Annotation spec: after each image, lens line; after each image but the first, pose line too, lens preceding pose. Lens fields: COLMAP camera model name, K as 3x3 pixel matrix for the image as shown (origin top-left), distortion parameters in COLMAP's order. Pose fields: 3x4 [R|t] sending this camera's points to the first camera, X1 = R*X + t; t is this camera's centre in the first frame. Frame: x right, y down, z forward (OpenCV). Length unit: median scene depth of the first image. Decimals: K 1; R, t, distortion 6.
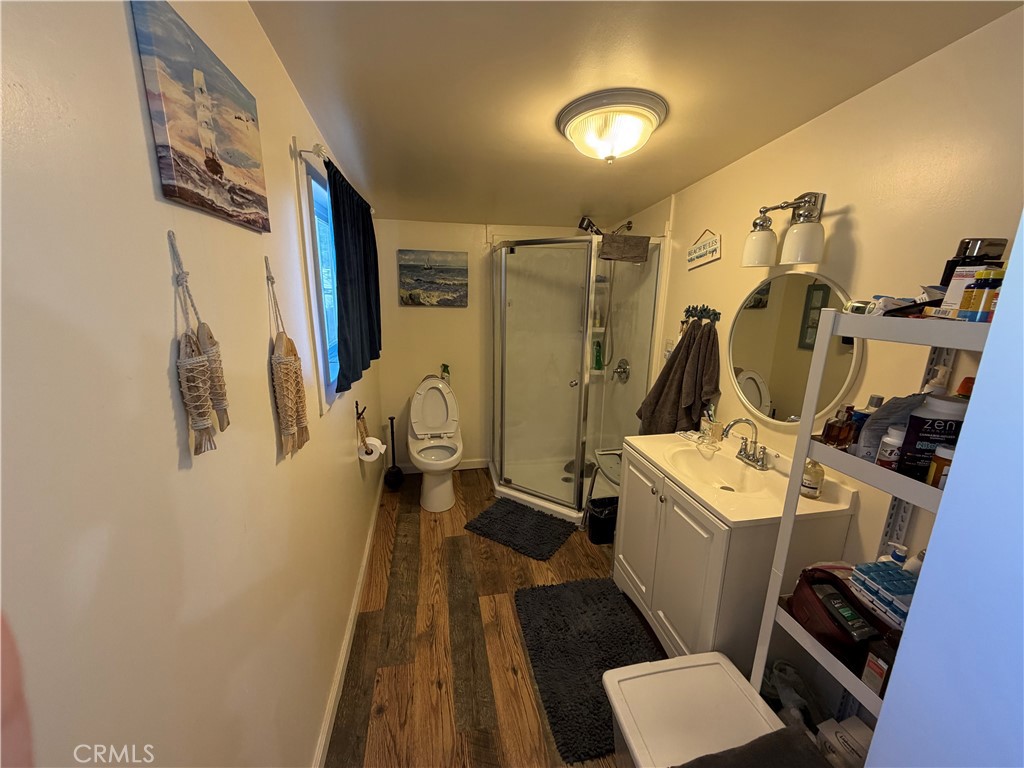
lens RADIAL K [[407.1, 0, 509.2], [0, 407.1, 385.7], [0, 0, 1]] dist [-0.001573, -0.000229]
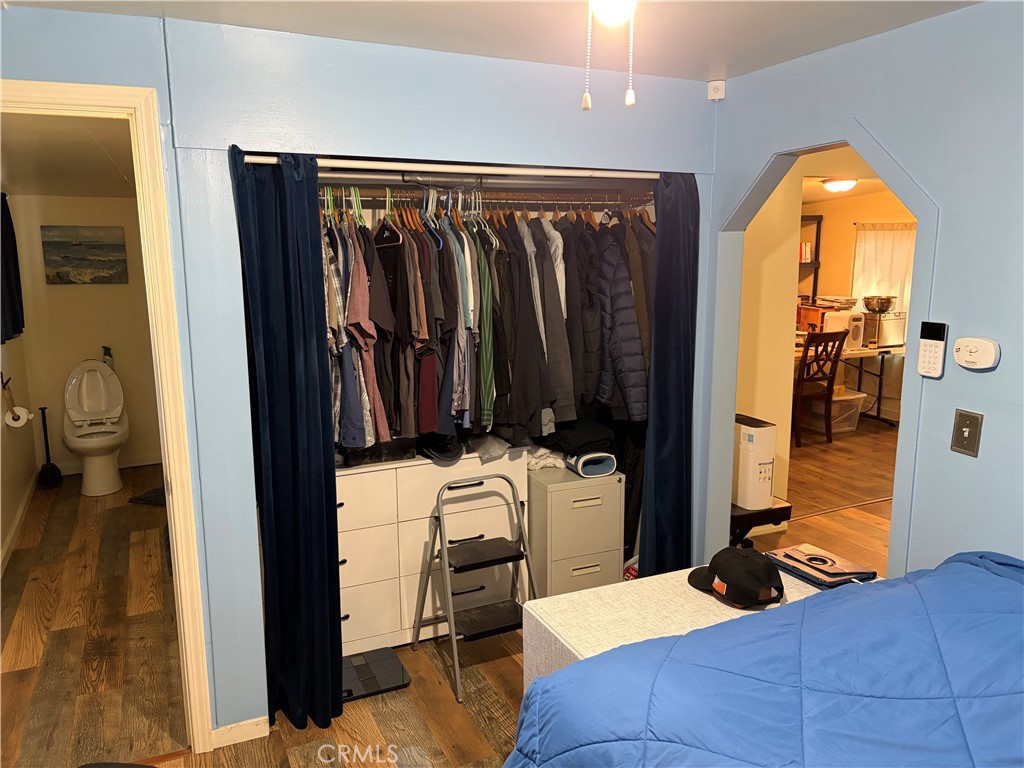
lens RADIAL K [[772.5, 0, 529.9], [0, 772.5, 387.5], [0, 0, 1]] dist [0.045193, -0.056537]
pose [[0.964290, -0.064636, 0.256840, 0.448540], [0.077761, 0.996118, -0.041267, 0.271628], [-0.253176, 0.059766, 0.965572, -1.359172]]
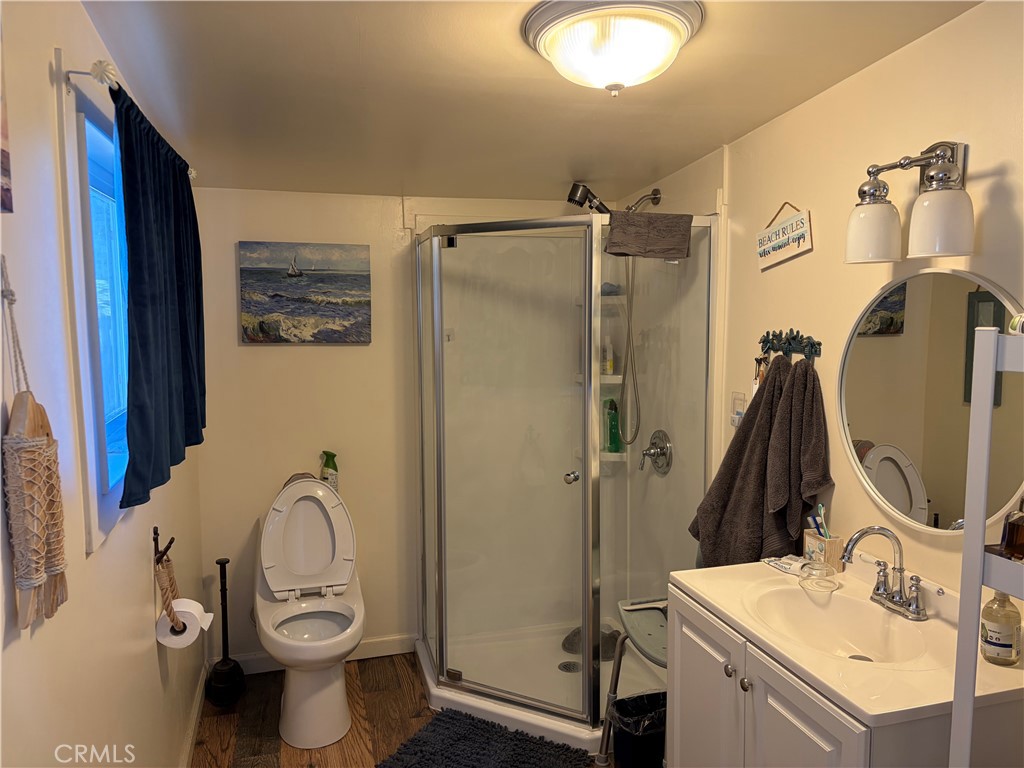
lens RADIAL K [[772.5, 0, 515.4], [0, 772.5, 390.5], [0, 0, 1]] dist [0.045193, -0.056537]
pose [[0.995779, -0.027584, 0.087536, -0.003690], [0.038764, 0.990926, -0.128701, 0.010538], [-0.083192, 0.131551, 0.987813, -0.029268]]
